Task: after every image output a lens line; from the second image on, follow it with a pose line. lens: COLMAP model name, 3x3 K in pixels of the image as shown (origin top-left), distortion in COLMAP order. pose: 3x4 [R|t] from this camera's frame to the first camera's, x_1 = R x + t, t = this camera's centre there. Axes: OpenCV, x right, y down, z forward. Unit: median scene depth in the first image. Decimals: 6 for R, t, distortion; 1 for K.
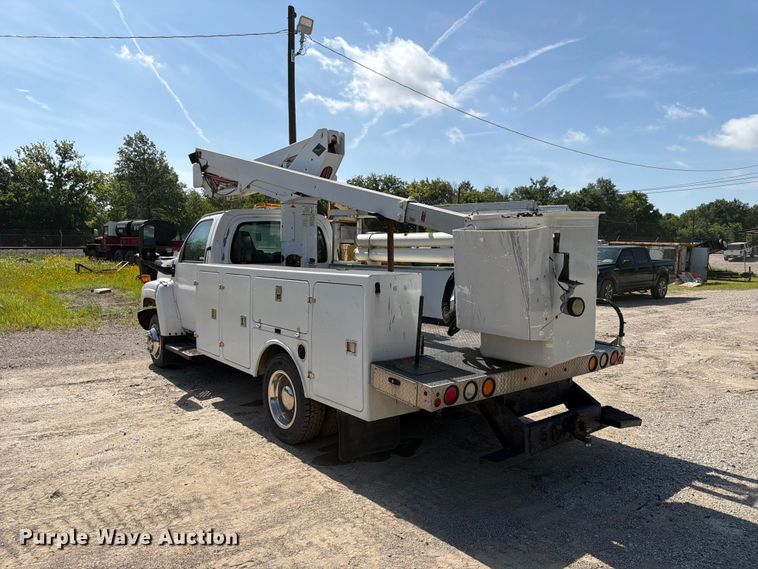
lens RADIAL K [[532.8, 0, 379.0], [0, 532.8, 284.5], [0, 0, 1]] dist [0.065063, -0.107390]
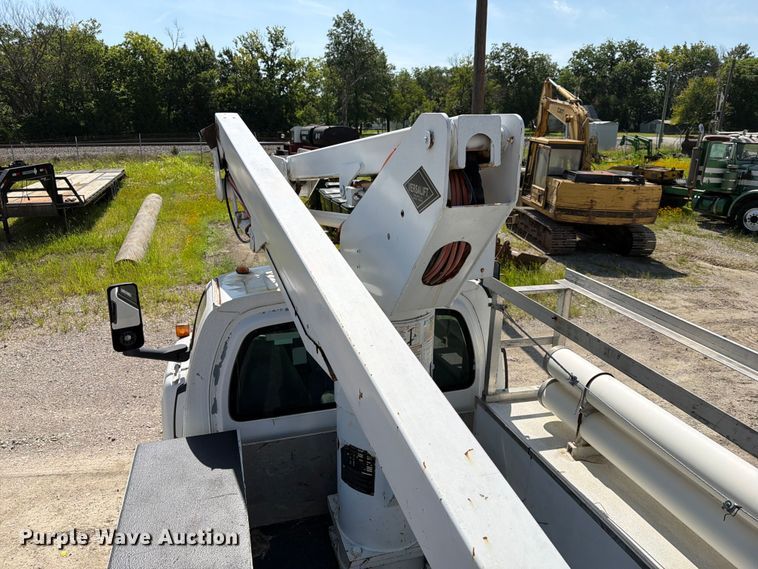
lens RADIAL K [[537.0, 0, 370.8], [0, 537.0, 280.3], [0, 0, 1]] dist [0.050699, -0.072919]
pose [[0.922240, 0.104966, -0.372095, -0.003021], [-0.025178, 0.976702, 0.213120, -0.029151], [0.385796, -0.187179, 0.903396, 0.080127]]
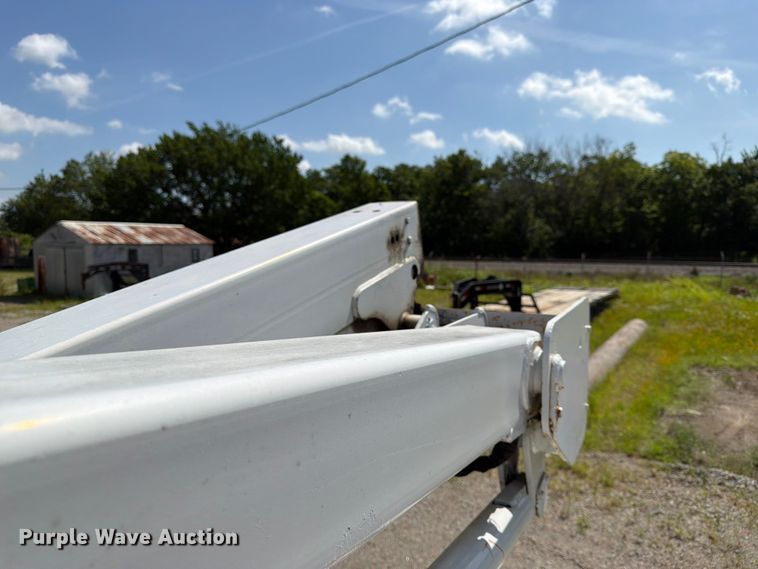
lens RADIAL K [[537.8, 0, 379.2], [0, 537.8, 288.9], [0, 0, 1]] dist [0.052752, -0.089601]
pose [[0.276993, 0.078750, -0.957639, -0.022811], [-0.067446, 0.995771, 0.062378, -0.031427], [0.958502, 0.047311, 0.281133, 0.129308]]
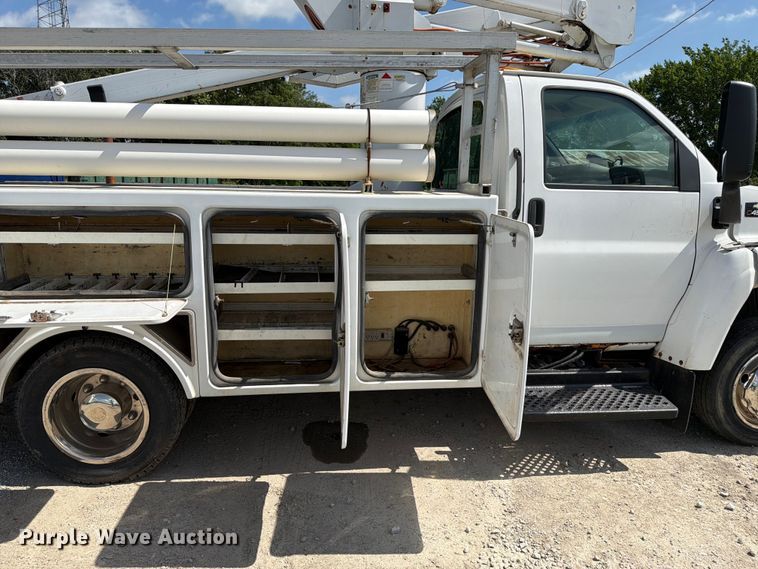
lens RADIAL K [[529.4, 0, 379.8], [0, 529.4, 287.7], [0, 0, 1]] dist [0.065183, -0.088441]
pose [[-0.540730, 0.145791, -0.828466, 0.041508], [-0.068851, 0.973891, 0.216321, -0.006755], [0.838374, 0.174013, -0.516574, 0.156852]]
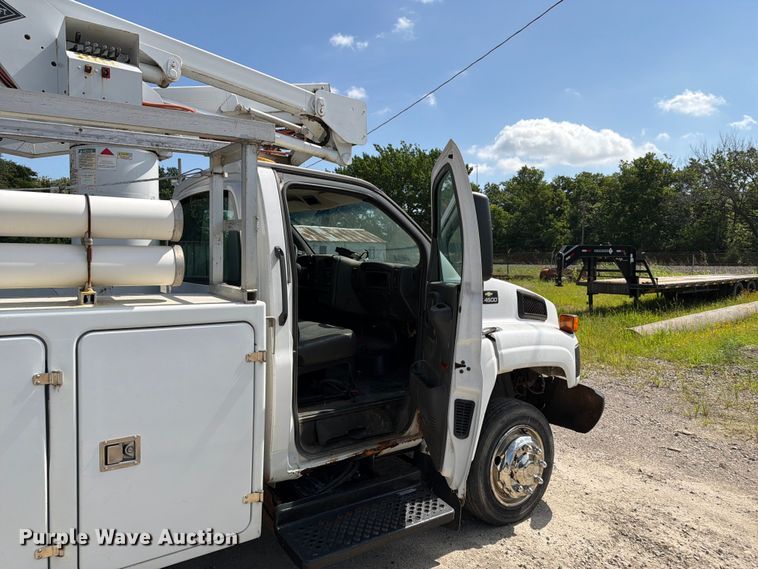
lens RADIAL K [[527.2, 0, 372.4], [0, 527.2, 285.0], [0, 0, 1]] dist [0.051492, -0.076280]
pose [[-0.078292, 0.041283, -0.996075, 0.034312], [-0.074725, 0.996089, 0.047157, -0.009117], [0.994126, 0.078124, -0.074900, 0.150626]]
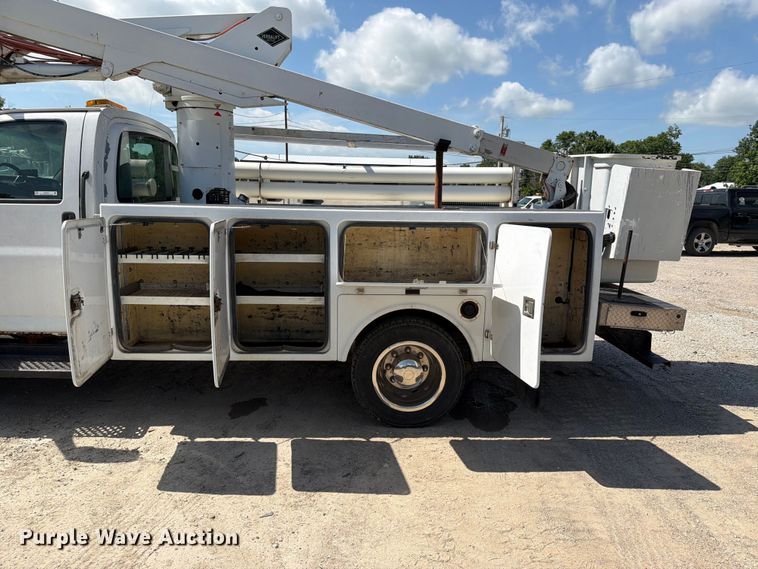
lens RADIAL K [[529.4, 0, 379.8], [0, 529.4, 287.7], [0, 0, 1]] dist [0.065183, -0.088441]
pose [[0.596109, -0.133725, 0.791689, -0.069249], [0.037310, 0.989581, 0.139058, -0.002074], [-0.802036, -0.053356, 0.594888, 0.049654]]
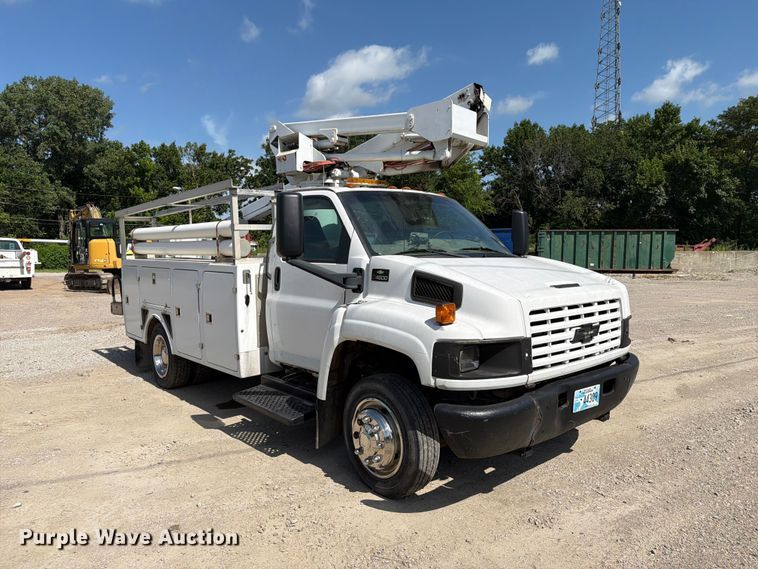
lens RADIAL K [[531.6, 0, 384.0], [0, 531.6, 283.5], [0, 0, 1]] dist [0.067979, -0.098405]
pose [[-0.998960, 0.002716, -0.045525, -0.026167], [-0.003127, 0.991798, 0.127781, -0.013322], [0.045499, 0.127790, -0.990757, 0.226547]]
